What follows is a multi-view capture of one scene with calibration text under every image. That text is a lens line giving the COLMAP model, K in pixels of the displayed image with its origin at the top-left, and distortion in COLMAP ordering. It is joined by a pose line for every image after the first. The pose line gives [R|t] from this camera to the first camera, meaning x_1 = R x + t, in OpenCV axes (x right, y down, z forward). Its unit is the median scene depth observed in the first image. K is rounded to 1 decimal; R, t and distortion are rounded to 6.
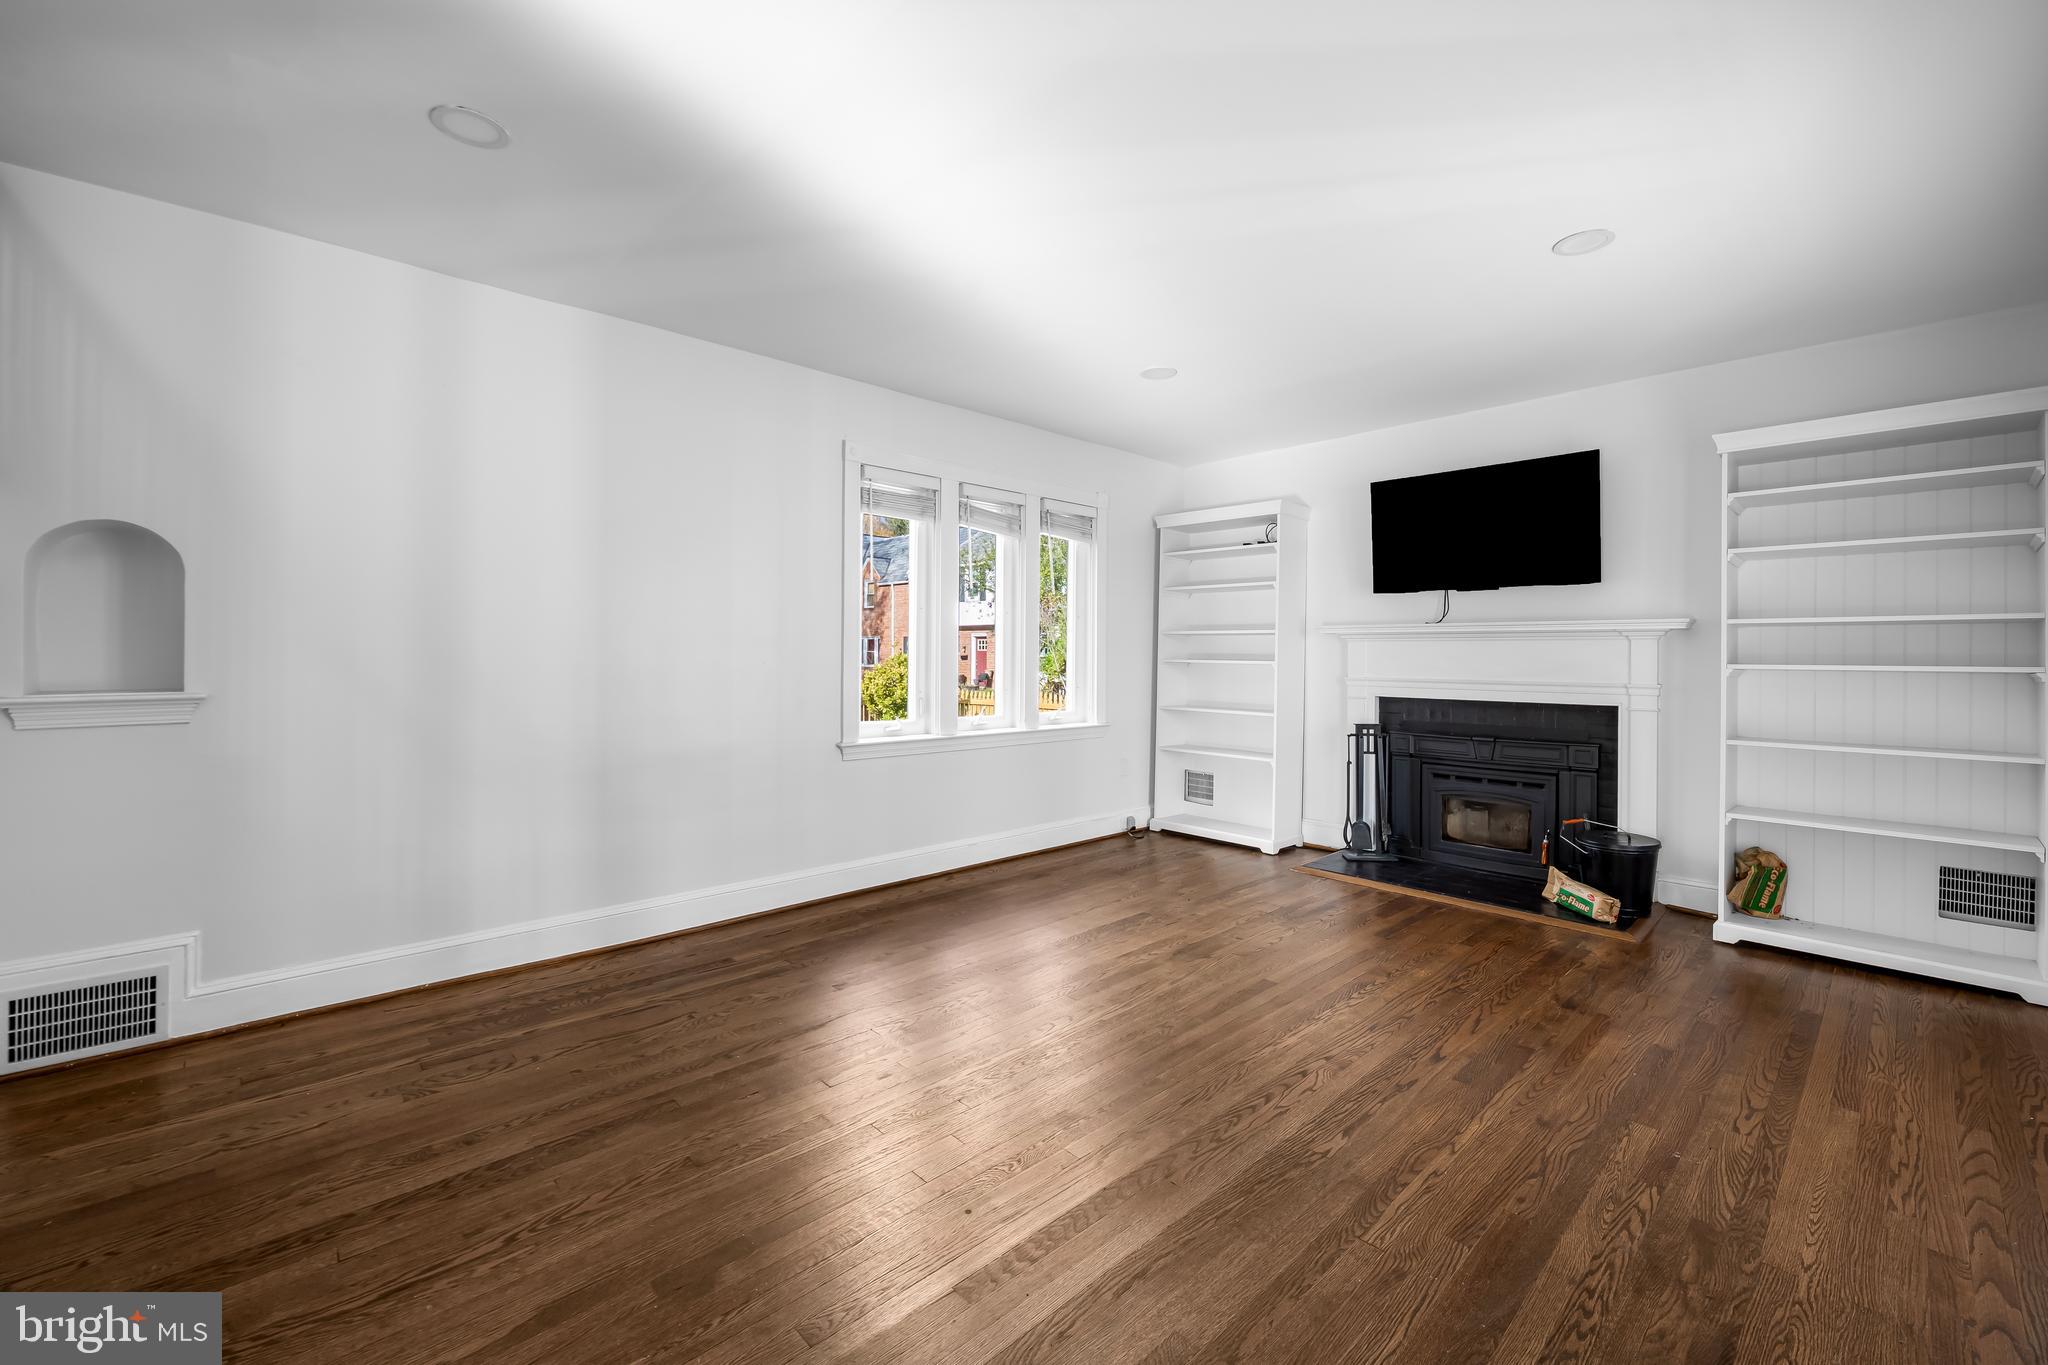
lens RADIAL K [[829.7, 0, 1027.1], [0, 829.7, 654.0], [0, 0, 1]] dist [-0.004861, 0.000138]
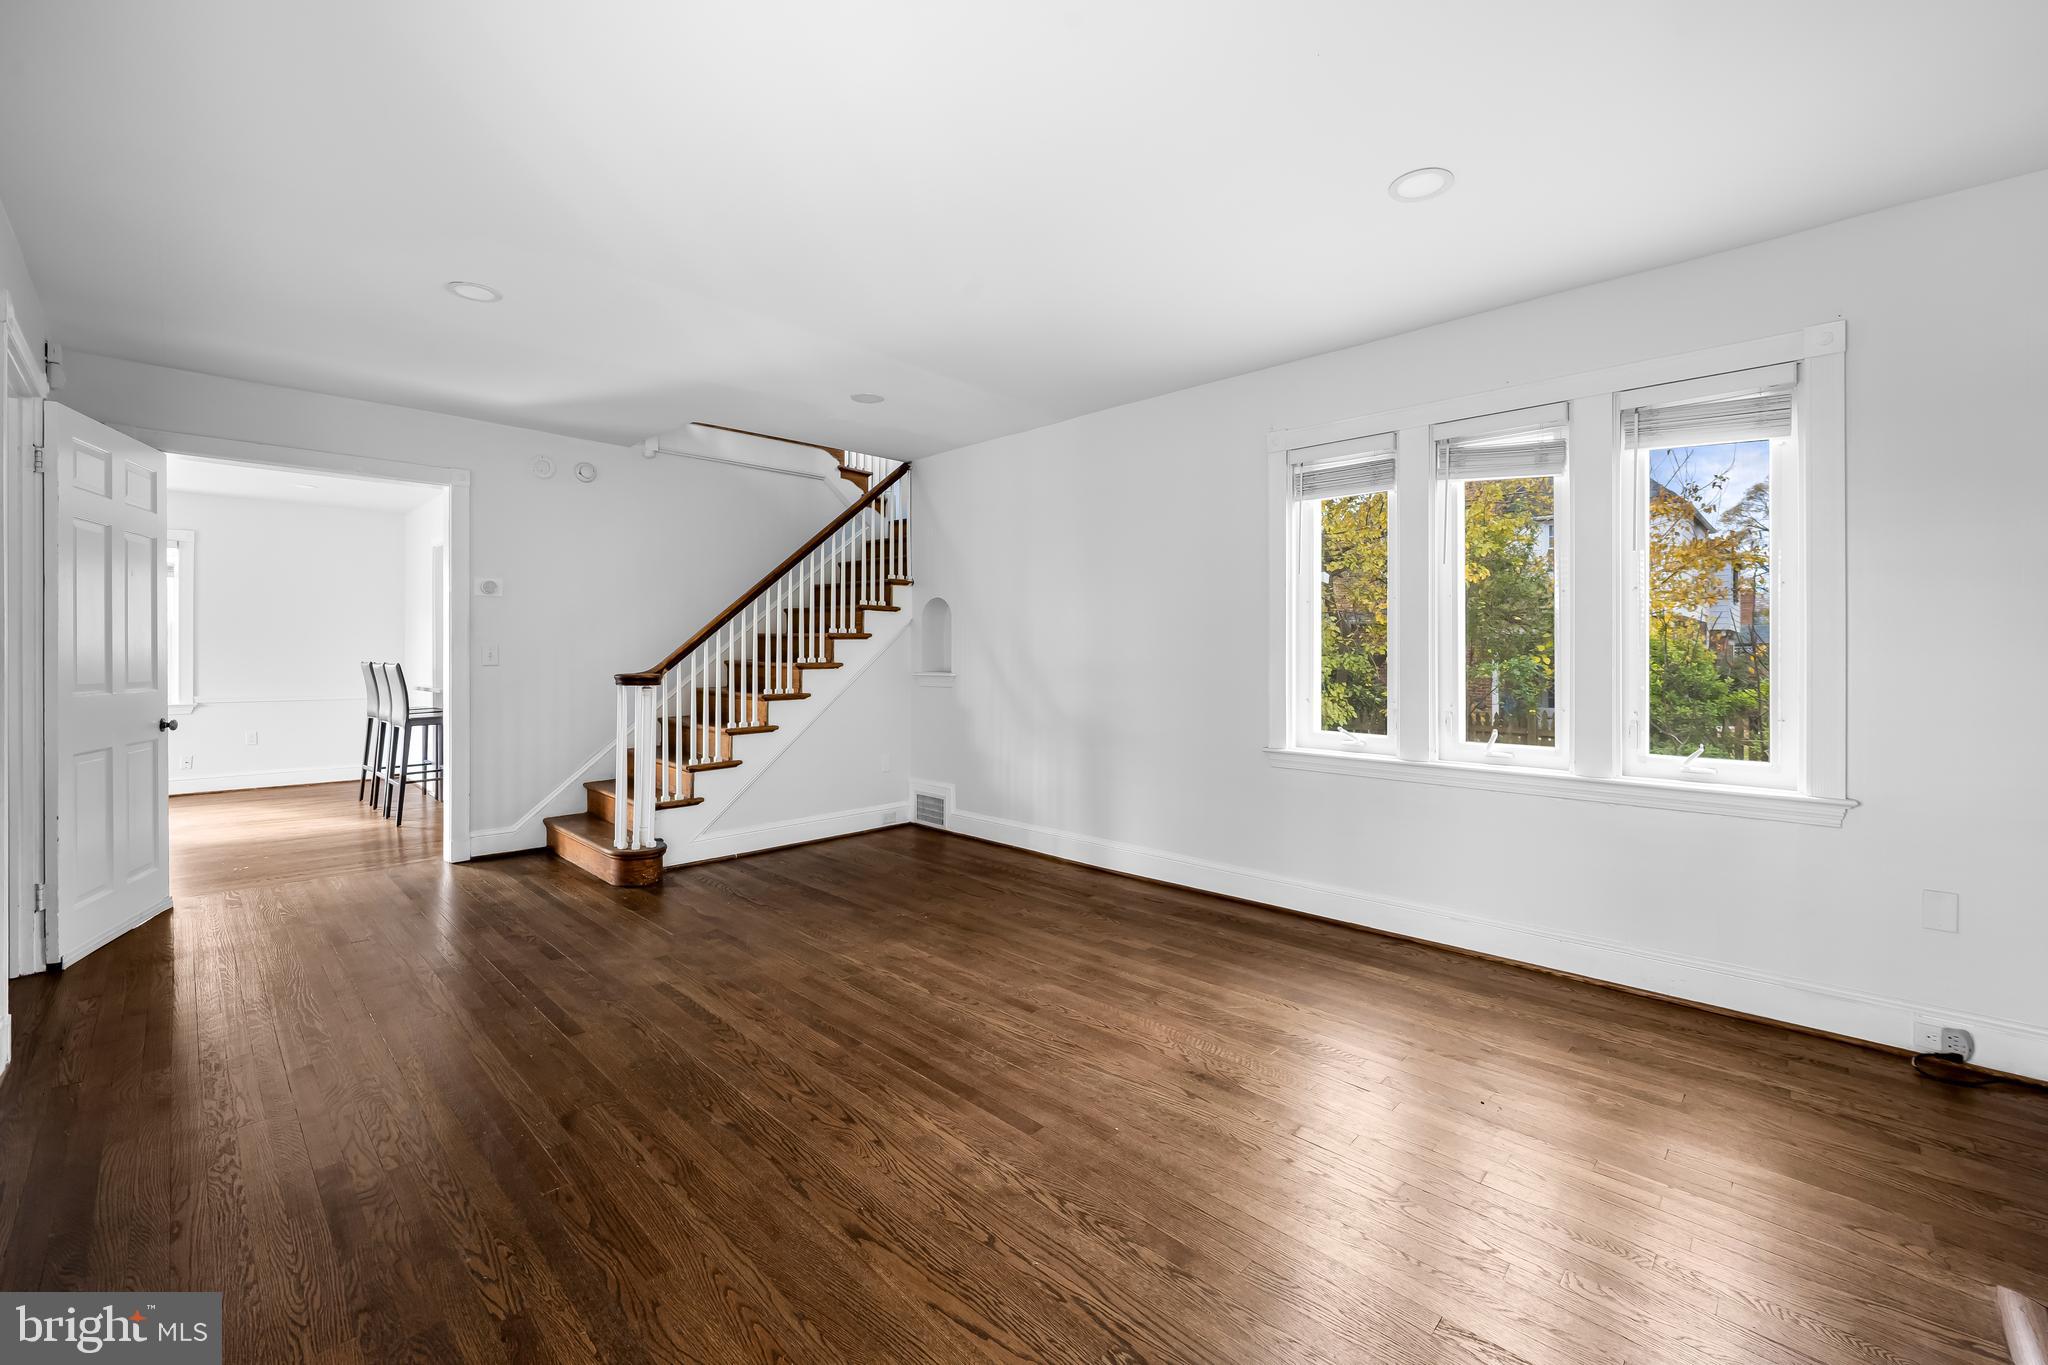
lens RADIAL K [[829.7, 0, 1027.1], [0, 829.7, 654.0], [0, 0, 1]] dist [-0.004861, 0.000138]
pose [[0.046592, -0.005898, -0.998897, 0.845264], [0.000409, 0.999983, -0.005886, 0.004360], [0.998914, -0.000134, 0.046593, 0.783075]]
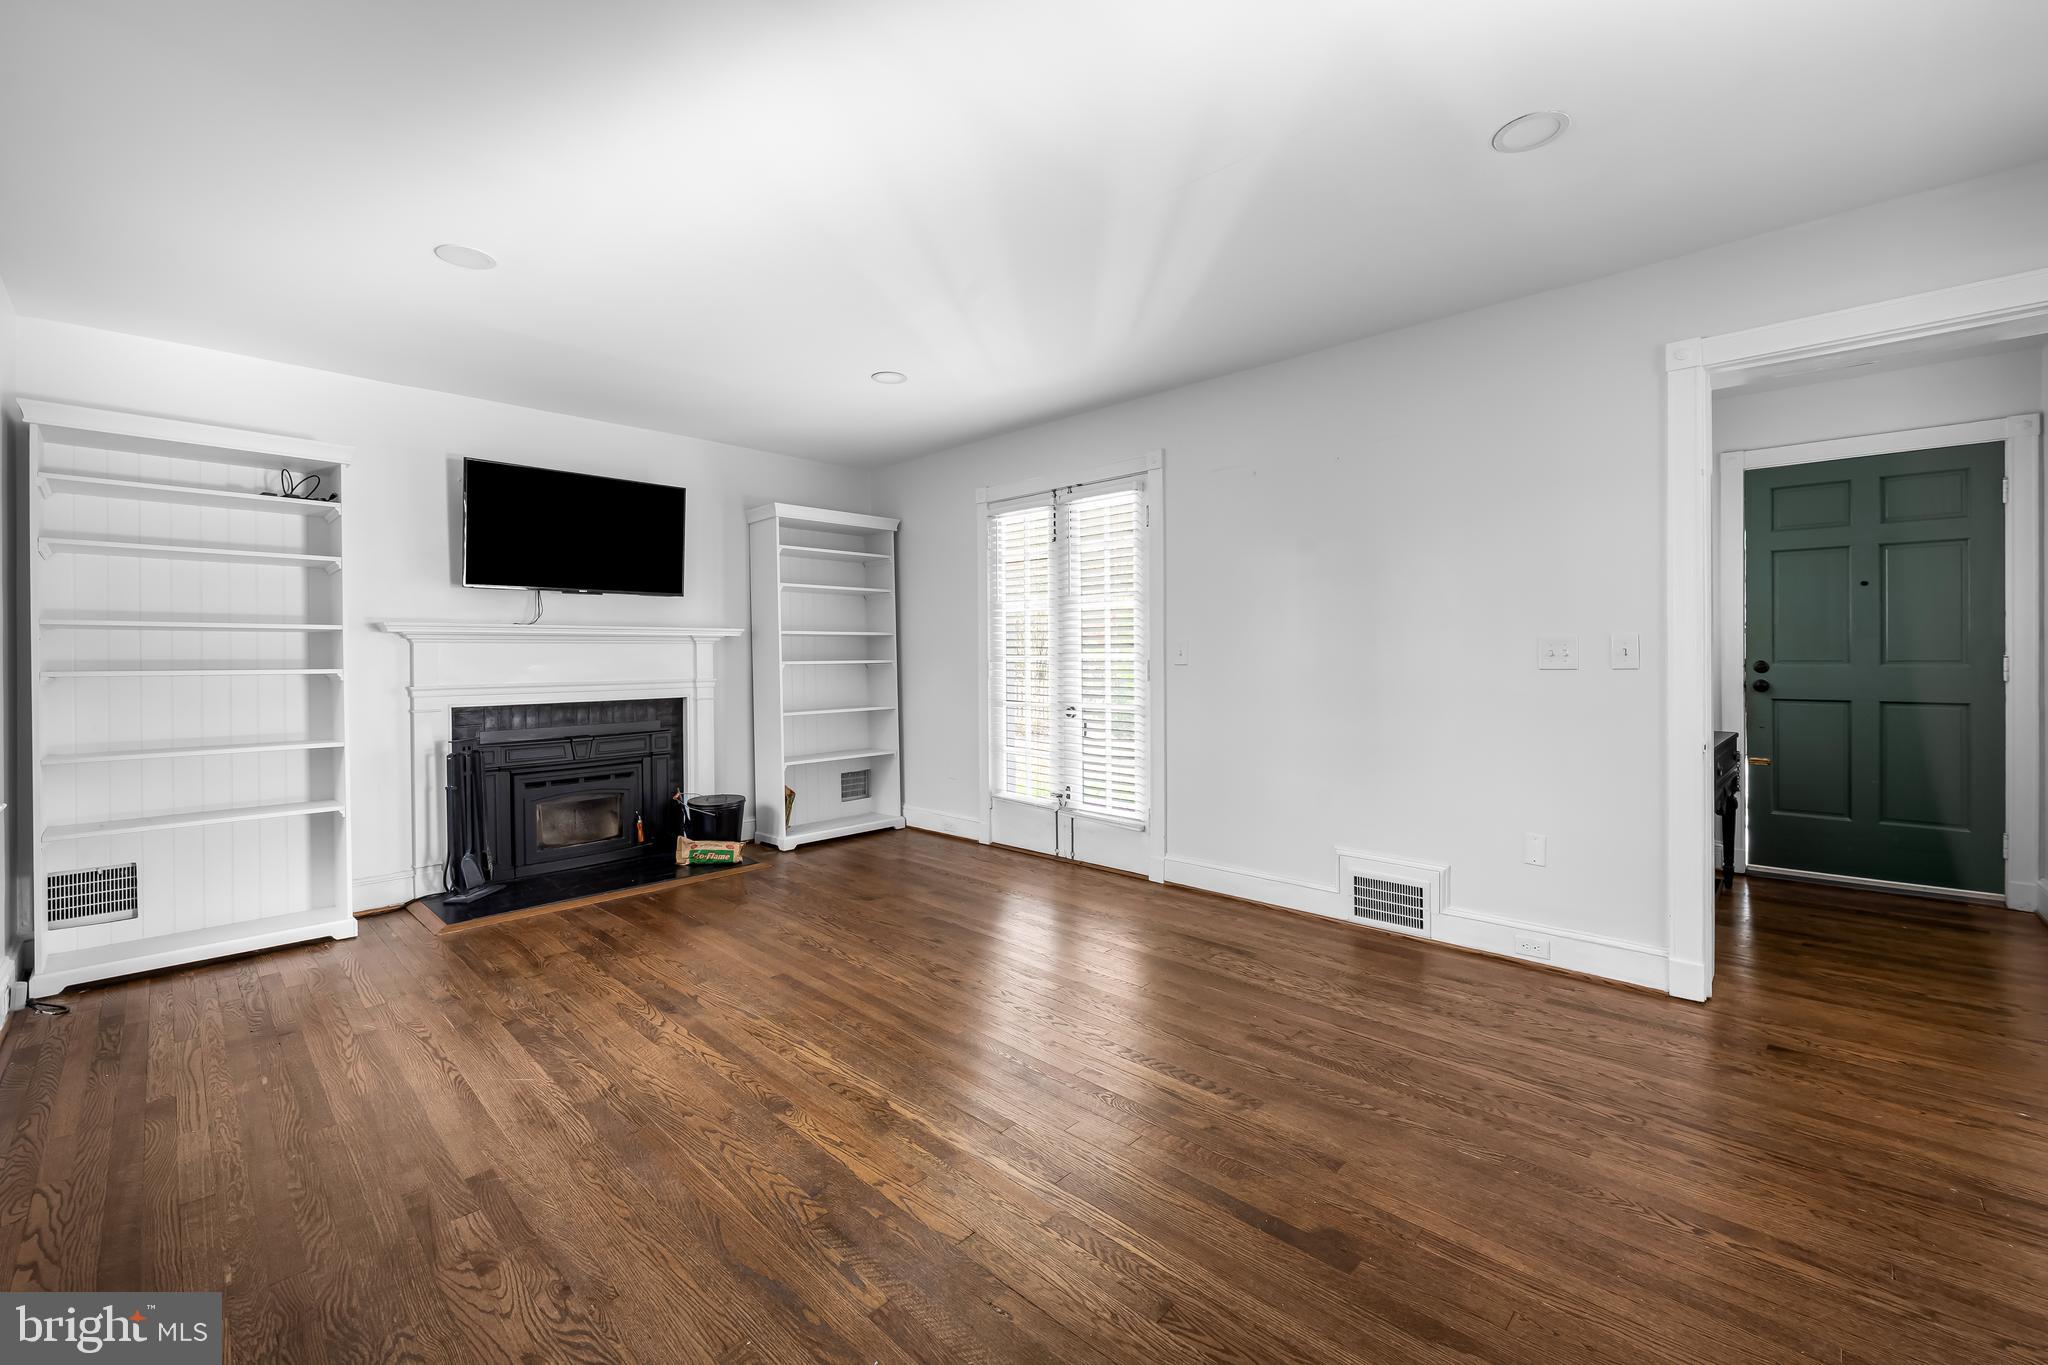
lens RADIAL K [[829.7, 0, 1027.1], [0, 829.7, 654.0], [0, 0, 1]] dist [-0.004861, 0.000138]
pose [[-0.054126, -0.003523, 0.998528, -0.648138], [0.008709, 0.999954, 0.004000, -0.002875], [-0.998496, 0.008912, -0.054093, 0.647860]]
